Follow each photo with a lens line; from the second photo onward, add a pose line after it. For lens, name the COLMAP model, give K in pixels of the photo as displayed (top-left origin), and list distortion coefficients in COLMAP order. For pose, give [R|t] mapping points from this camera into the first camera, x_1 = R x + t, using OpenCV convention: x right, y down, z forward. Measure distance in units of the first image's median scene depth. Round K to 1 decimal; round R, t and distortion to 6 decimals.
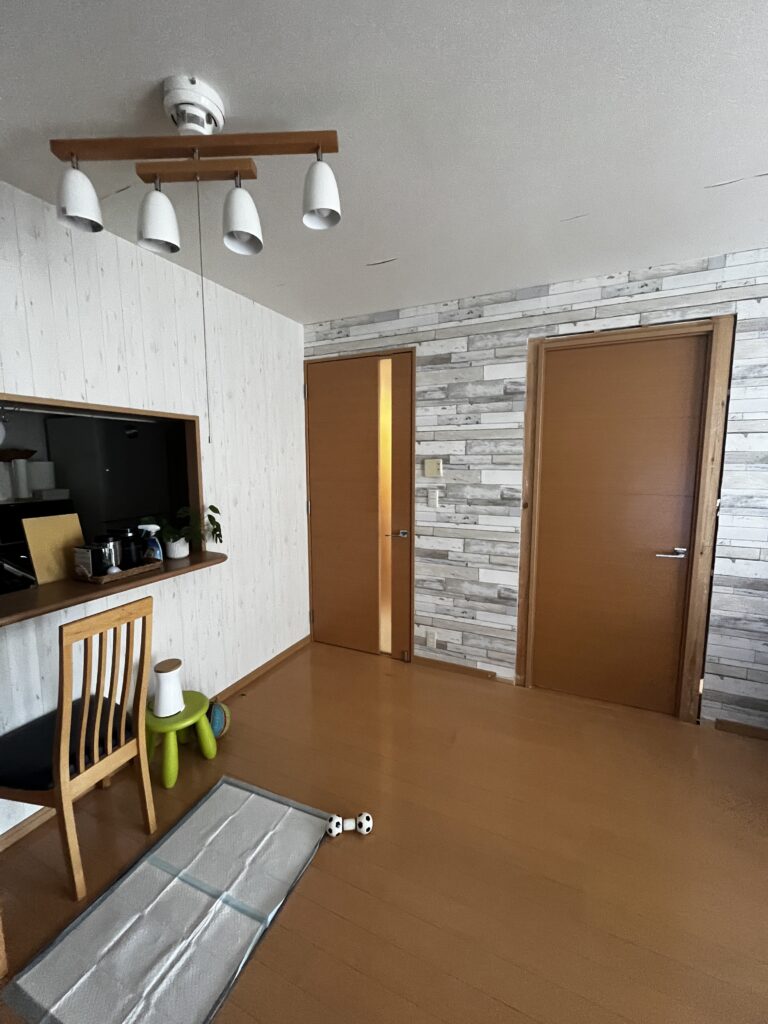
lens RADIAL K [[413.4, 0, 387.6], [0, 413.4, 505.0], [0, 0, 1]] dist [-0.000208, 0.000112]
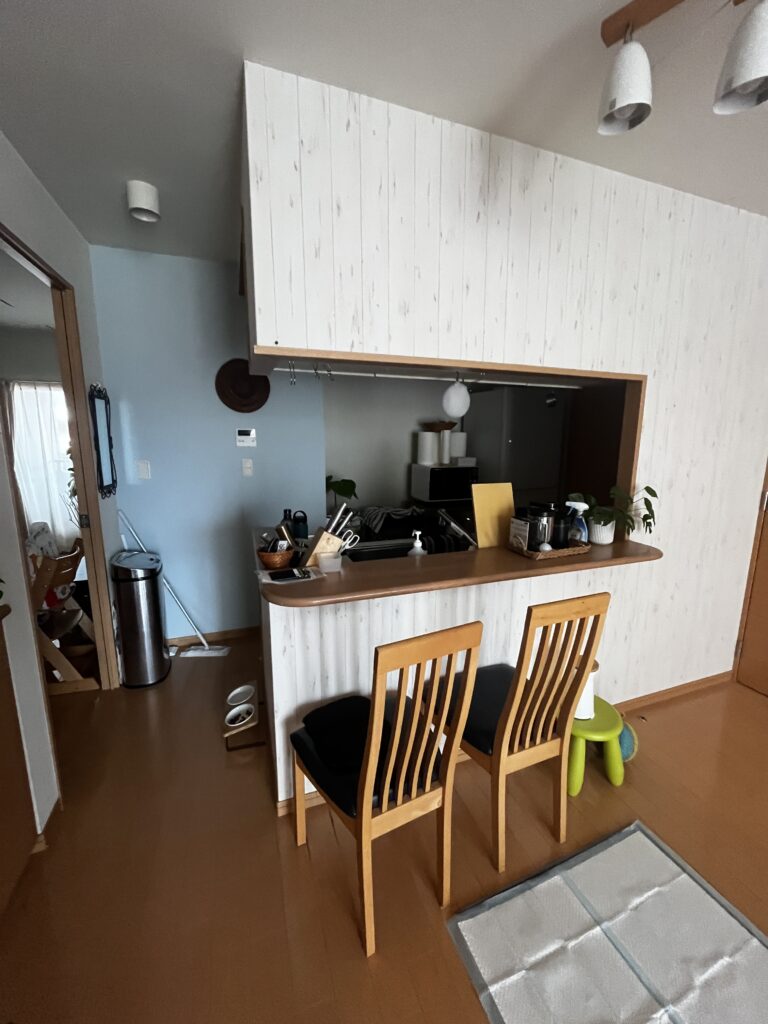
lens RADIAL K [[413.4, 0, 387.6], [0, 413.4, 505.0], [0, 0, 1]] dist [-0.000208, 0.000112]
pose [[0.705736, 0.127680, -0.696875, -0.264520], [-0.085912, 0.991791, 0.094710, 0.004572], [0.703246, -0.006971, 0.710912, 0.081232]]
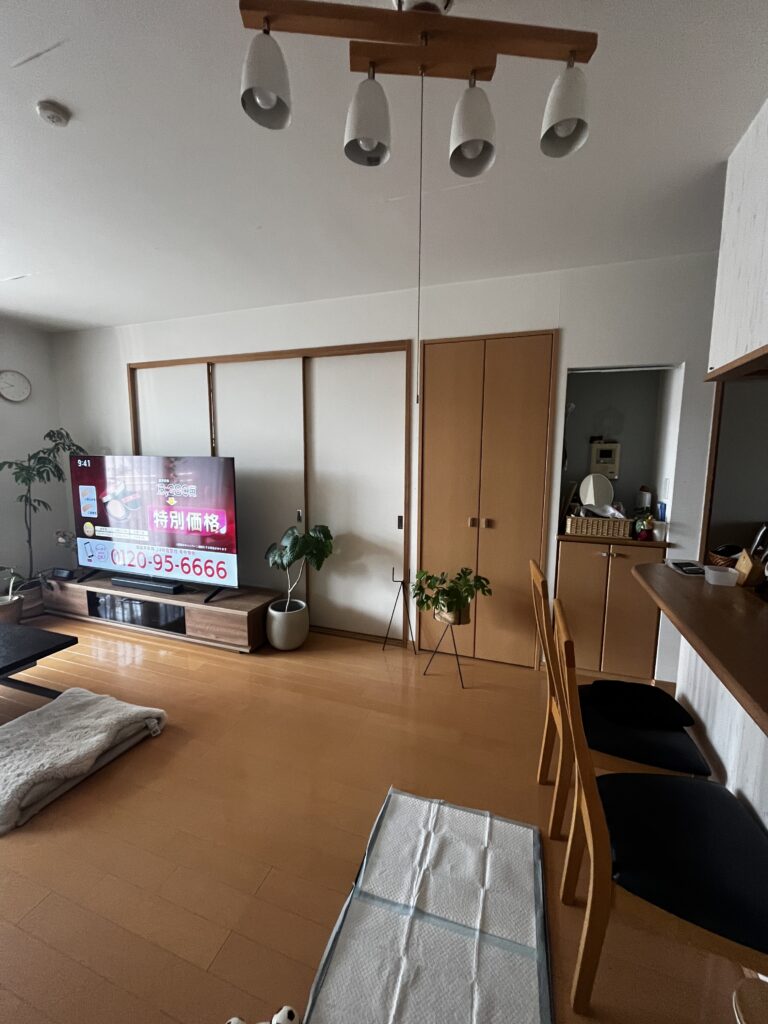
lens RADIAL K [[413.4, 0, 387.6], [0, 413.4, 505.0], [0, 0, 1]] dist [-0.000208, 0.000112]
pose [[-0.995480, 0.003555, -0.094910, -0.196523], [-0.018349, 0.973274, 0.228913, -0.091924], [0.093187, 0.229620, -0.968809, 1.249781]]
